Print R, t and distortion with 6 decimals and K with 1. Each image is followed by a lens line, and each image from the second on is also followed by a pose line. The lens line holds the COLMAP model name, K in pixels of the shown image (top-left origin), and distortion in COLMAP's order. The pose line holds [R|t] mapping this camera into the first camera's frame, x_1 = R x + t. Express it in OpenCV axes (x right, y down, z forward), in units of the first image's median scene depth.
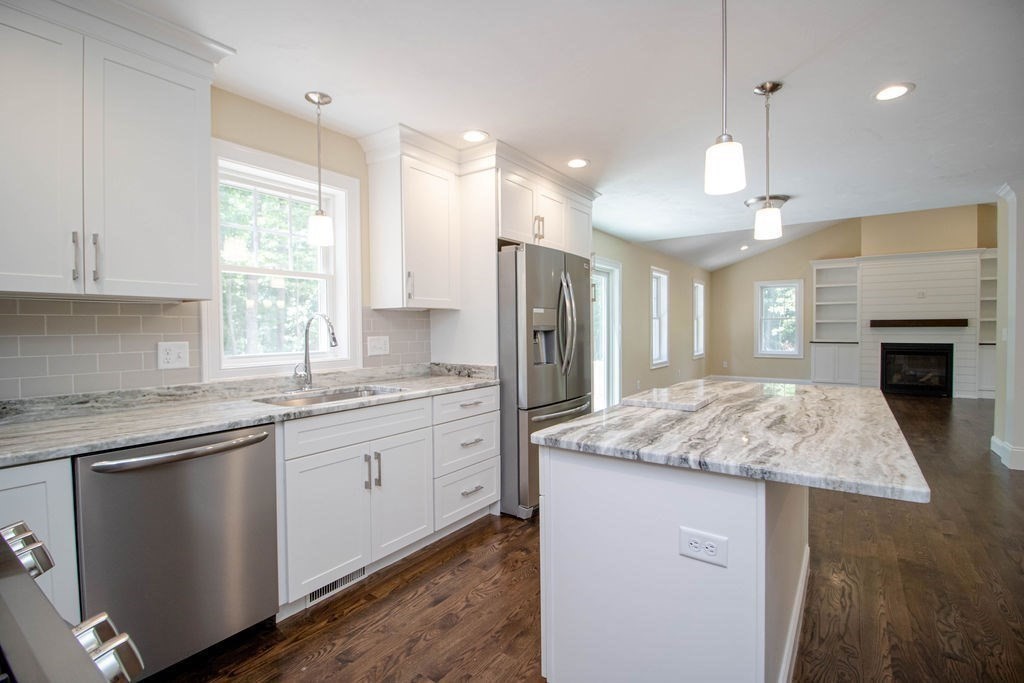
lens RADIAL K [[474.9, 0, 515.0], [0, 474.9, 340.4], [0, 0, 1]] dist [-0.001863, -0.010214]
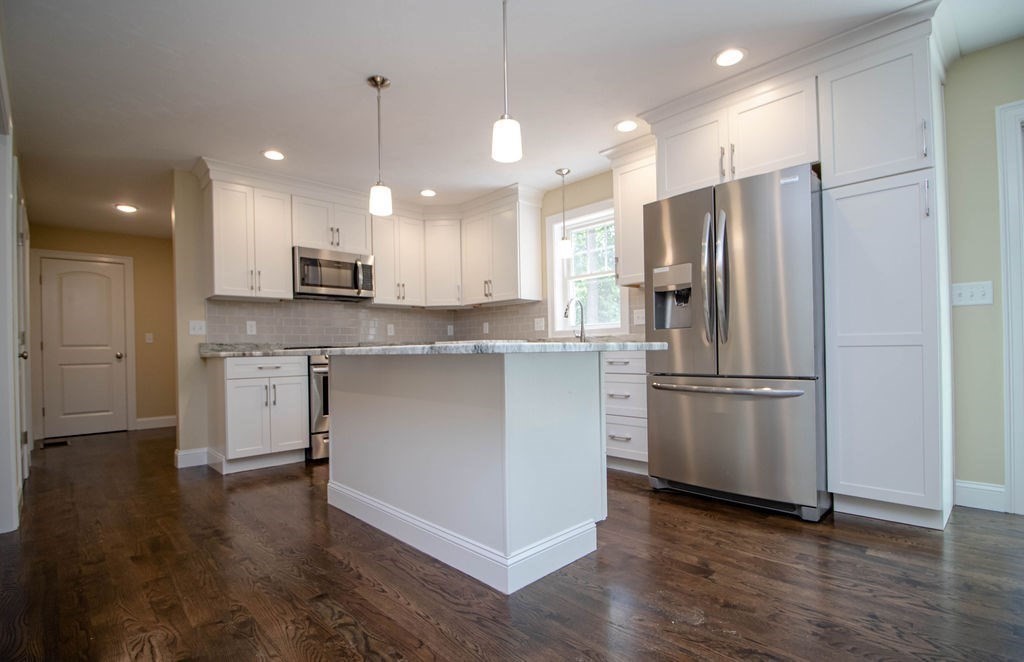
lens RADIAL K [[487.5, 0, 504.5], [0, 487.5, 350.1], [0, 0, 1]] dist [-0.017540, 0.000205]
pose [[-0.198335, 0.013245, -0.980045, 1.110058], [-0.003367, 0.999894, 0.014195, 0.086211], [0.980128, 0.006115, -0.198269, 0.944956]]
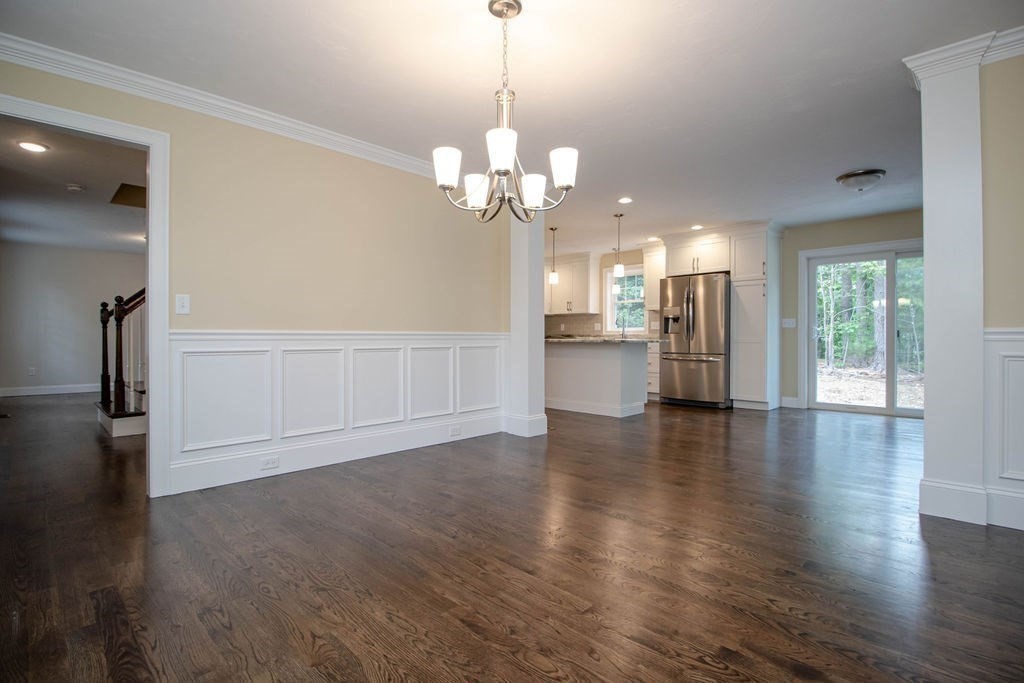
lens RADIAL K [[488.1, 0, 519.0], [0, 488.1, 340.5], [0, 0, 1]] dist [0.003244, -0.019203]
pose [[-0.153766, 0.013392, -0.988017, 2.516829], [-0.026310, 0.999498, 0.017643, 0.066677], [0.987757, 0.028707, -0.153336, 0.720034]]
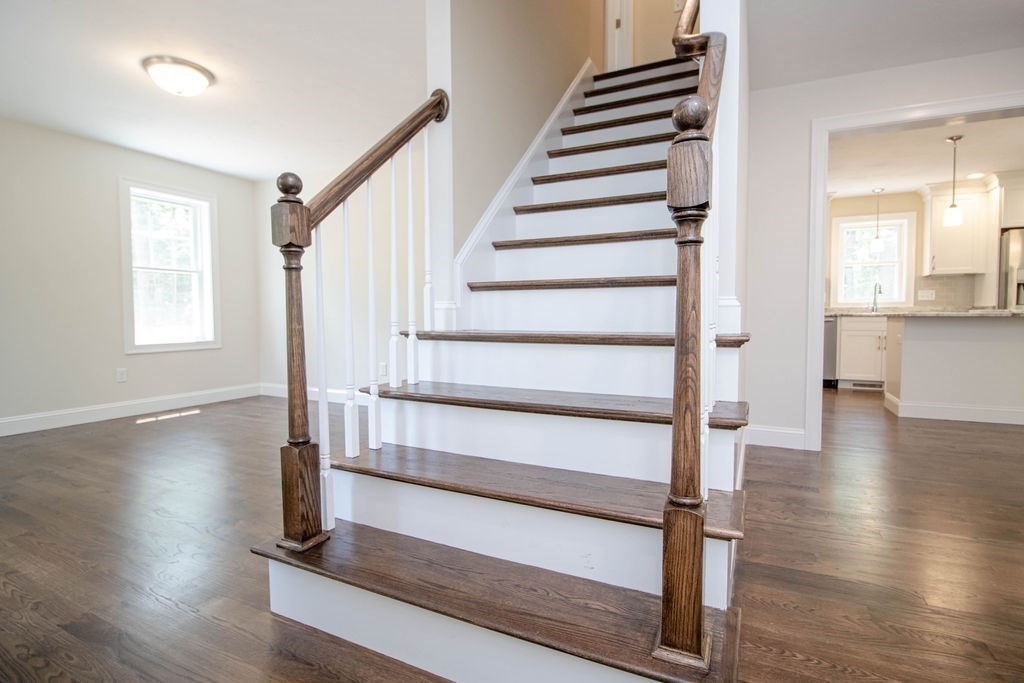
lens RADIAL K [[488.1, 0, 519.0], [0, 488.1, 340.5], [0, 0, 1]] dist [0.003244, -0.019203]
pose [[0.161314, 0.055799, -0.985324, 1.458774], [-0.021689, 0.998360, 0.052986, 0.132423], [0.986665, 0.012823, 0.162260, -0.987104]]
